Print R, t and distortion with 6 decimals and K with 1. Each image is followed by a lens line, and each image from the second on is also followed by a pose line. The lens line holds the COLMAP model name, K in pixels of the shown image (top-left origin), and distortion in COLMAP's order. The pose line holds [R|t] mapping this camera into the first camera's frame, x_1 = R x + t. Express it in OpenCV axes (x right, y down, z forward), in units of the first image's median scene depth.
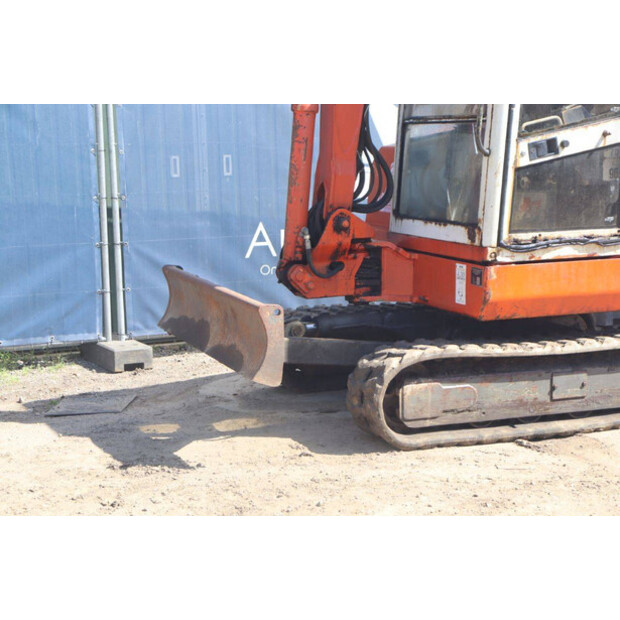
lens RADIAL K [[1185.5, 0, 309.1], [0, 1185.5, 325.8], [0, 0, 1]] dist [0.255721, -0.009058]
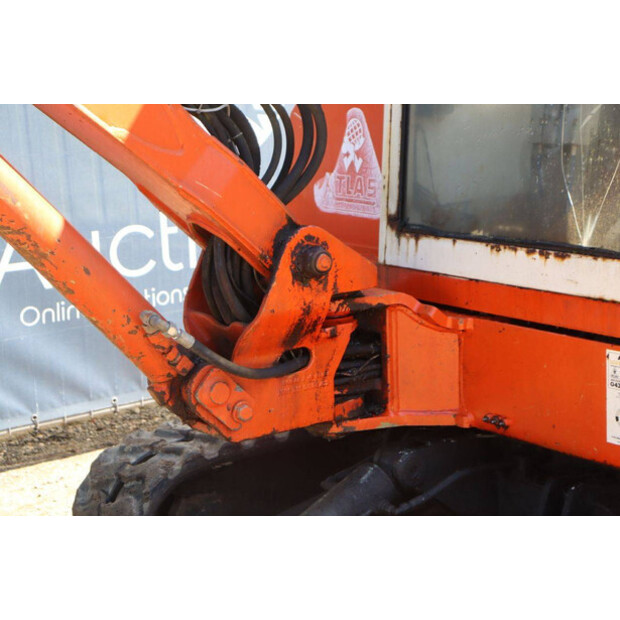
lens RADIAL K [[1429.2, 0, 310.0], [0, 1429.2, 310.0], [0, 0, 1]] dist [0.436254, 0.005505]
pose [[0.971105, -0.059763, 0.231050, -0.088274], [0.055870, 0.998165, 0.023363, -0.078982], [-0.232023, -0.009779, 0.972661, 0.498520]]
